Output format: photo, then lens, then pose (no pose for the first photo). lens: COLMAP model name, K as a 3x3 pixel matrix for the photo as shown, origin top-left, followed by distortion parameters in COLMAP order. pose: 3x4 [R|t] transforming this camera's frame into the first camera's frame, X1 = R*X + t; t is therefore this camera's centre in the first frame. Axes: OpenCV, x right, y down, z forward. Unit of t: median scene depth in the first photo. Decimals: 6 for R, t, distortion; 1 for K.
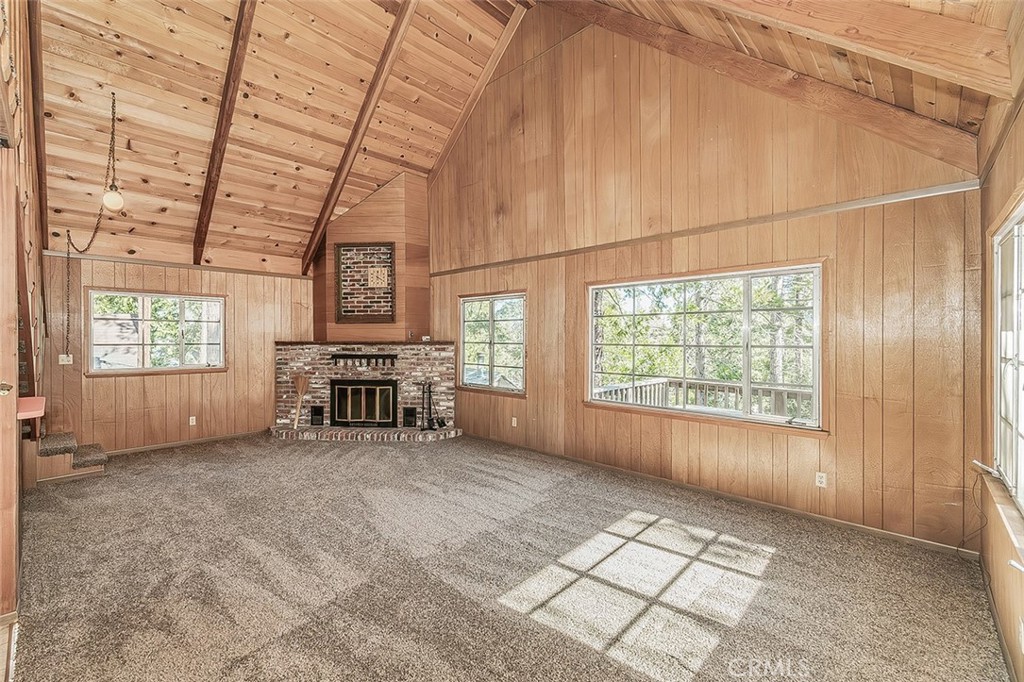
lens RADIAL K [[432.2, 0, 473.3], [0, 432.2, 339.3], [0, 0, 1]] dist [0.011888, 0.000537]
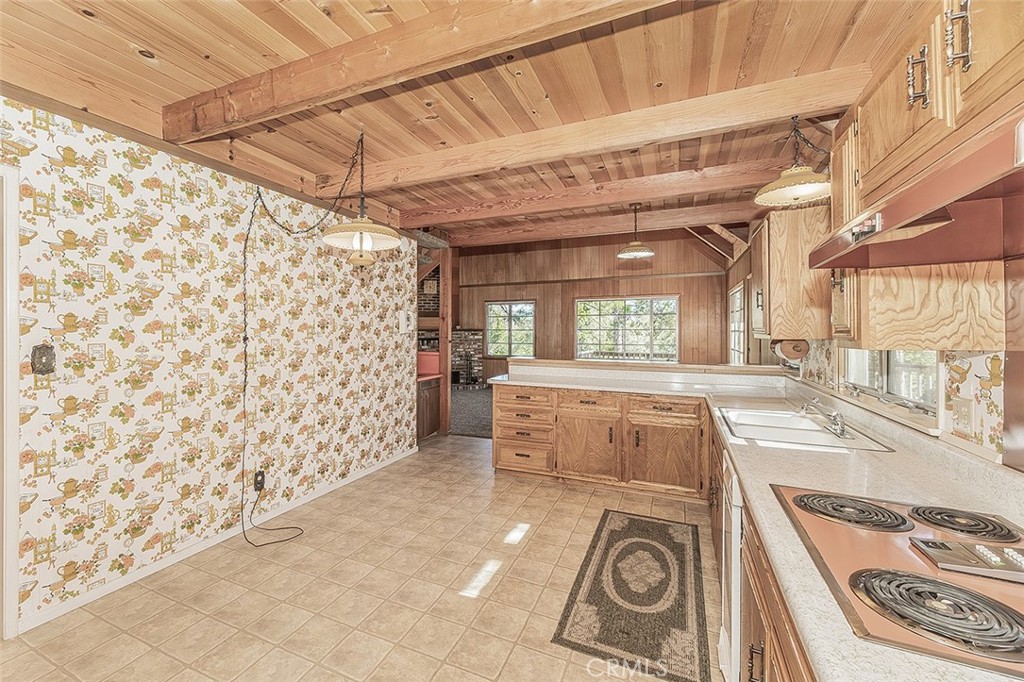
lens RADIAL K [[432.2, 0, 469.1], [0, 432.2, 324.3], [0, 0, 1]] dist [0.011888, 0.000537]
pose [[0.941331, 0.006760, 0.337418, -0.735586], [0.001166, 0.999728, -0.023280, 0.027766], [-0.337484, 0.022308, 0.941067, -0.578480]]
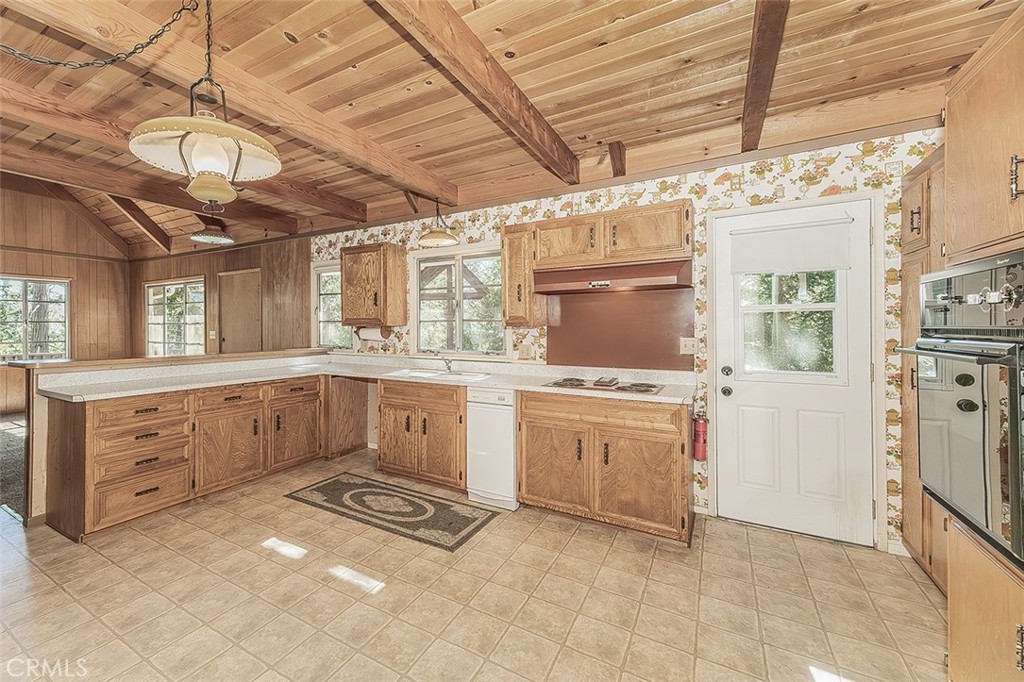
lens RADIAL K [[432.2, 0, 456.4], [0, 432.2, 326.5], [0, 0, 1]] dist [0.011888, 0.000537]
pose [[-0.236223, 0.000374, 0.971699, -0.997590], [0.011212, 0.999934, 0.002340, 0.034764], [-0.971634, 0.011447, -0.236212, -0.168455]]
